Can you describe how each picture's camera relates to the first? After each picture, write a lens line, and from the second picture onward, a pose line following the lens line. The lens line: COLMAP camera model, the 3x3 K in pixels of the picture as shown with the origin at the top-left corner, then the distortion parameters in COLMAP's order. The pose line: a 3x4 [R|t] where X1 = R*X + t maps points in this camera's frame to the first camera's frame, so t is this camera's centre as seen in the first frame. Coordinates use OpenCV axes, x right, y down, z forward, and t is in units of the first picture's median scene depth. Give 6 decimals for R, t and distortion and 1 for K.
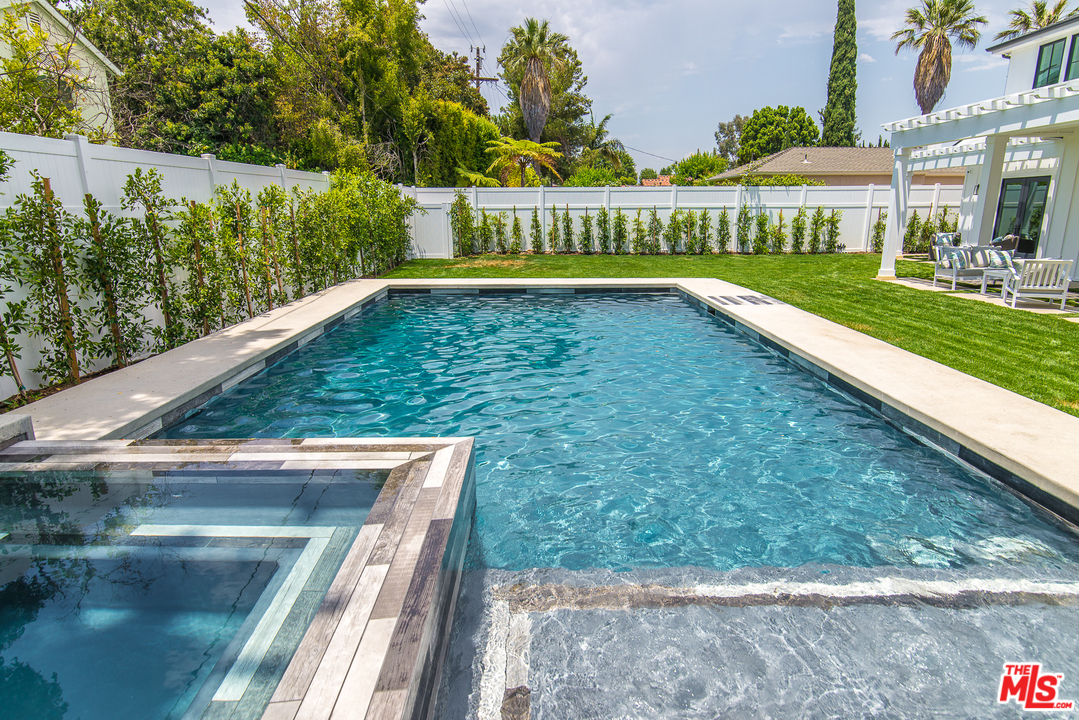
lens RADIAL K [[612.1, 0, 537.6], [0, 612.1, 362.8], [0, 0, 1]] dist [0.001111, 0.001547]
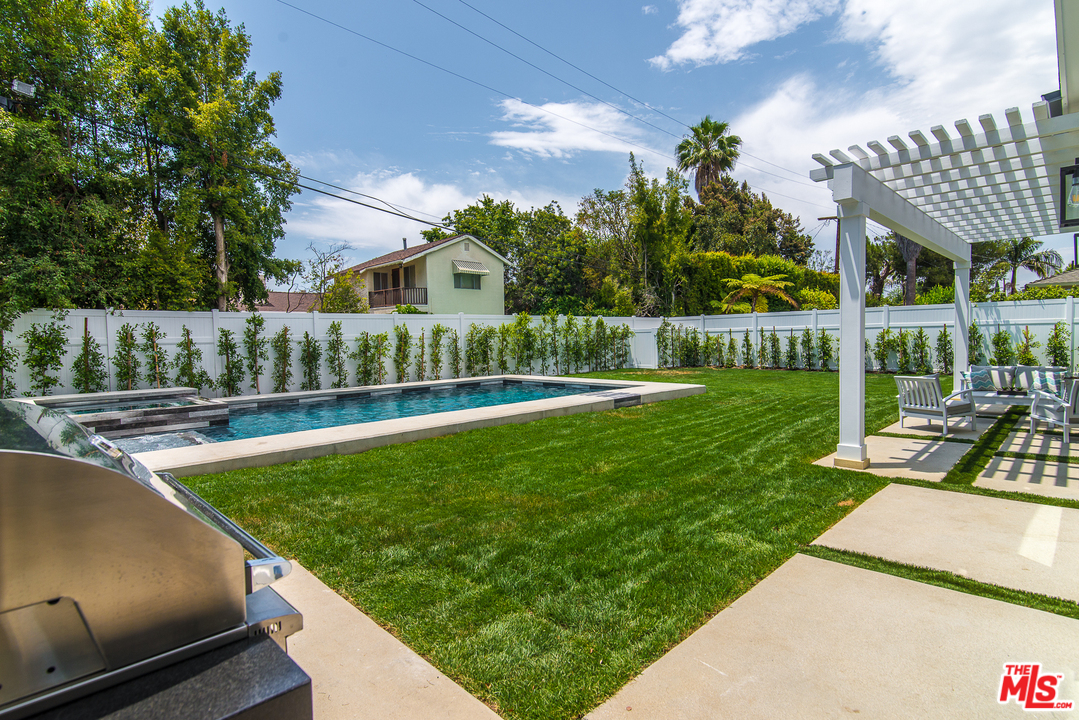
lens RADIAL K [[544.9, 0, 549.4], [0, 544.9, 360.4], [0, 0, 1]] dist [0.005482, -0.001019]
pose [[0.695665, 0.019609, -0.718098, 0.482999], [-0.159878, 0.978782, -0.128156, 0.000788], [0.700349, 0.203962, 0.684040, 0.020504]]
